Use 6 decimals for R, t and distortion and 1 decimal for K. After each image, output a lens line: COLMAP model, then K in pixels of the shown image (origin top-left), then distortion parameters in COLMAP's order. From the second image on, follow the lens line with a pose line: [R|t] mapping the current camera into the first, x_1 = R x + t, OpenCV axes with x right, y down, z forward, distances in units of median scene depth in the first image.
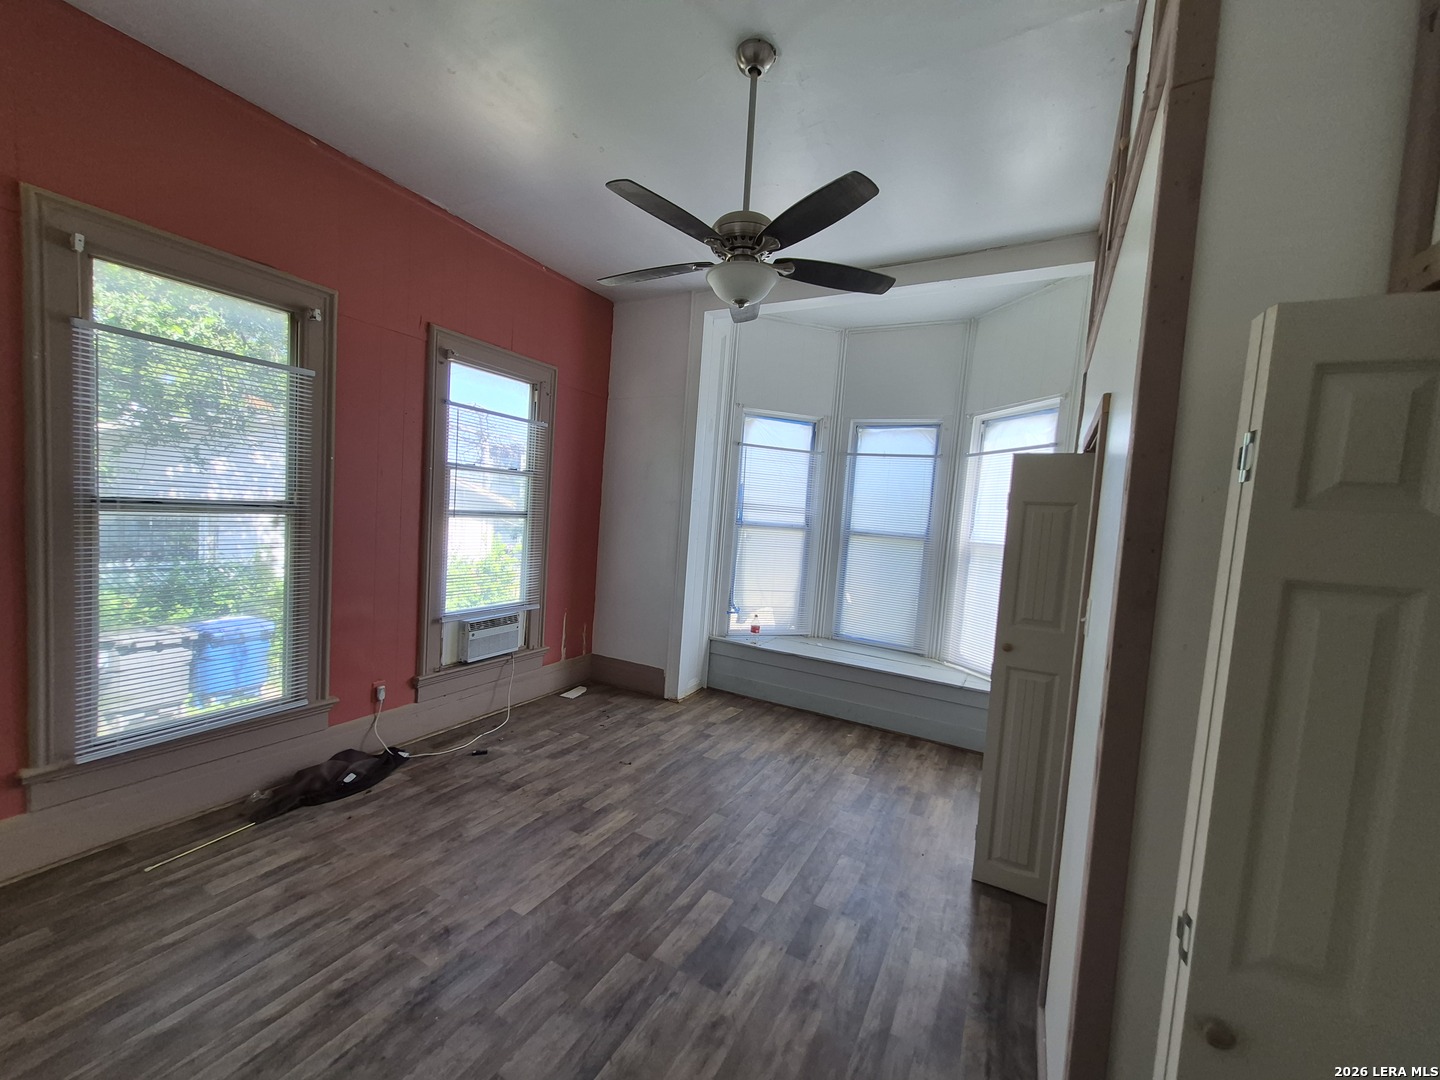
lens RADIAL K [[565.6, 0, 714.0], [0, 565.6, 544.8], [0, 0, 1]] dist [0.002770, -0.000058]
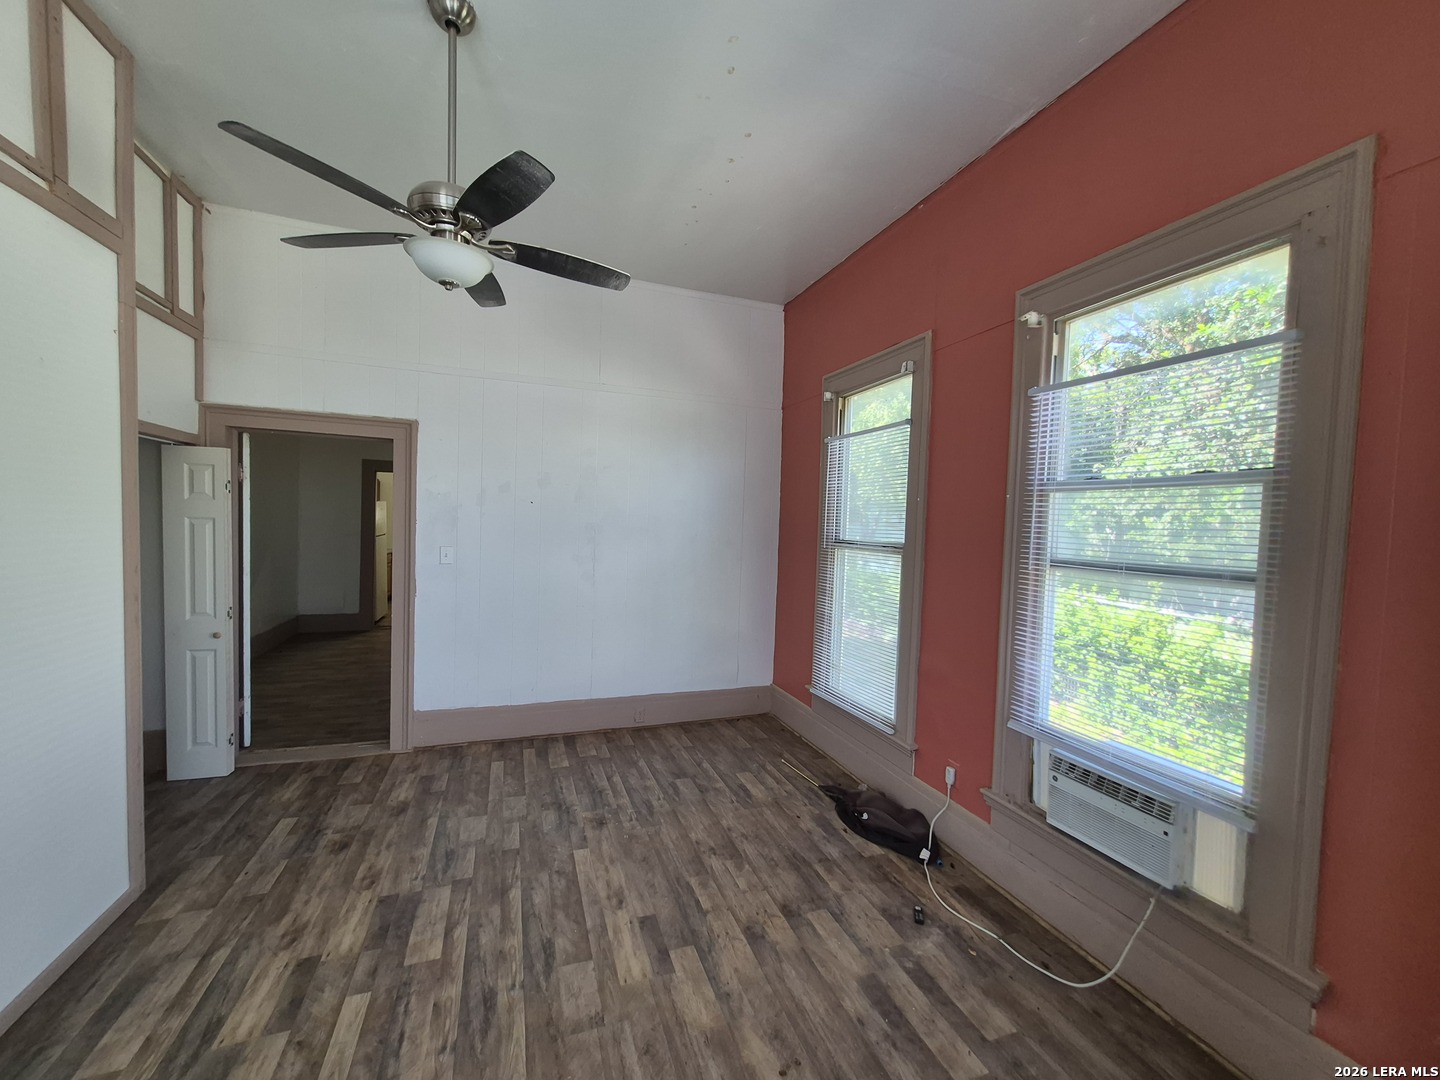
lens RADIAL K [[565.6, 0, 708.4], [0, 565.6, 537.9], [0, 0, 1]] dist [0.002770, -0.000058]
pose [[-0.662129, -0.052036, -0.747581, 0.358951], [-0.114711, 0.992867, 0.032490, -0.086385], [0.740558, 0.107268, -0.663376, 1.629102]]
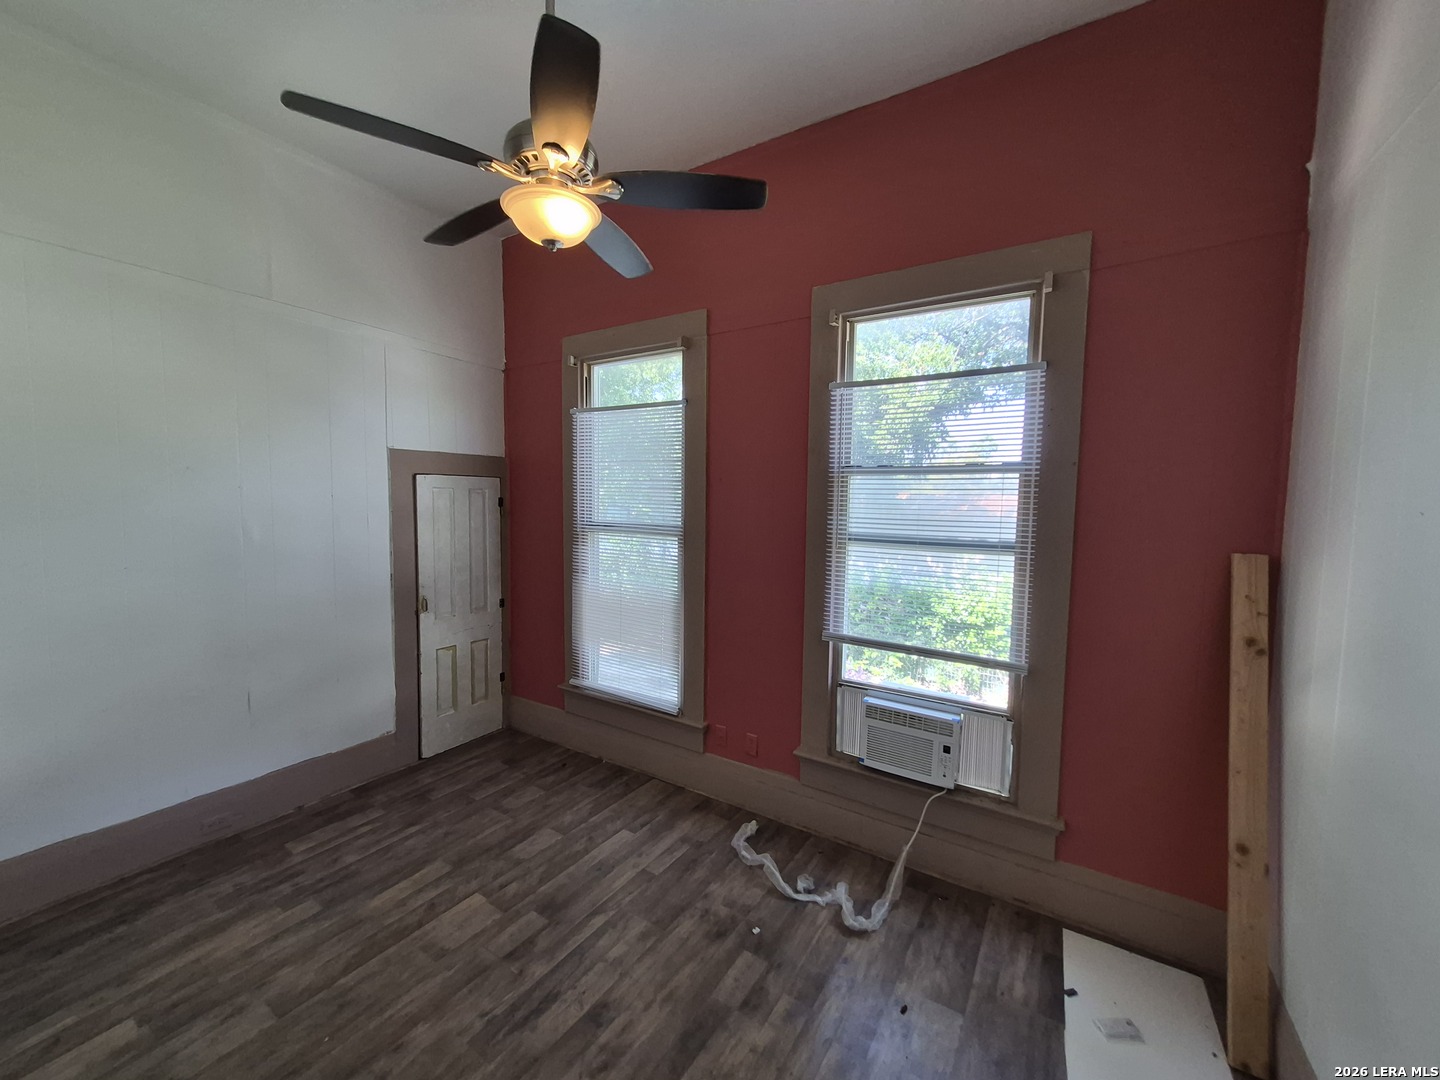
lens RADIAL K [[565.6, 0, 704.5], [0, 565.6, 539.9], [0, 0, 1]] dist [0.002770, -0.000058]
pose [[-0.078611, 0.007413, -0.996878, 0.366119], [-0.085560, 0.996232, 0.014155, -0.073060], [0.993227, 0.086405, -0.077681, 1.264750]]
